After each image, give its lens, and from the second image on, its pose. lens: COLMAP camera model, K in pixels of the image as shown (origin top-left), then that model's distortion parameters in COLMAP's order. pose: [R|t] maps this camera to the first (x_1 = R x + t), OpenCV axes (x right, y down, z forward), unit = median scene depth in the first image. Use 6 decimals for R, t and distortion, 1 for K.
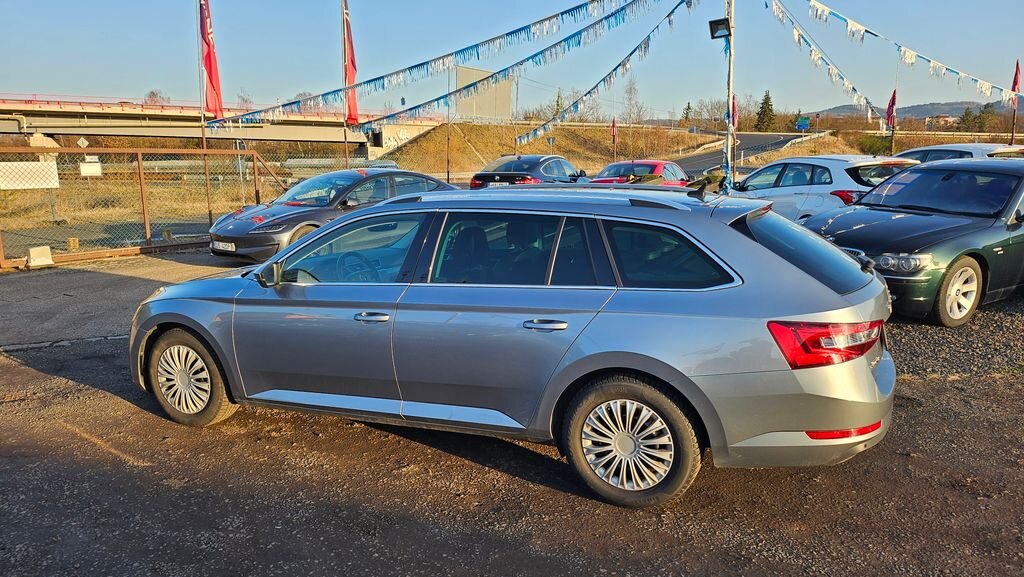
lens RADIAL K [[722.1, 0, 512.0], [0, 722.1, 288.5], [0, 0, 1]] dist [0.088296, -0.101982]
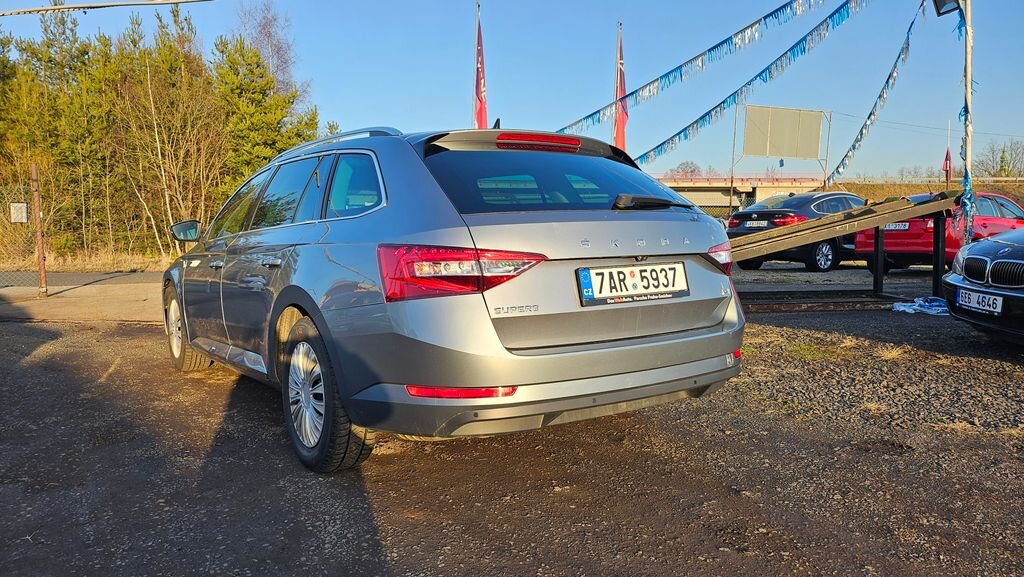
lens RADIAL K [[722.1, 0, 512.0], [0, 722.1, 288.5], [0, 0, 1]] dist [0.088296, -0.101982]
pose [[0.857133, 0.038436, -0.513659, 0.253298], [-0.088119, 0.993453, -0.072705, 0.039220], [0.507502, 0.107581, 0.854908, 0.106591]]
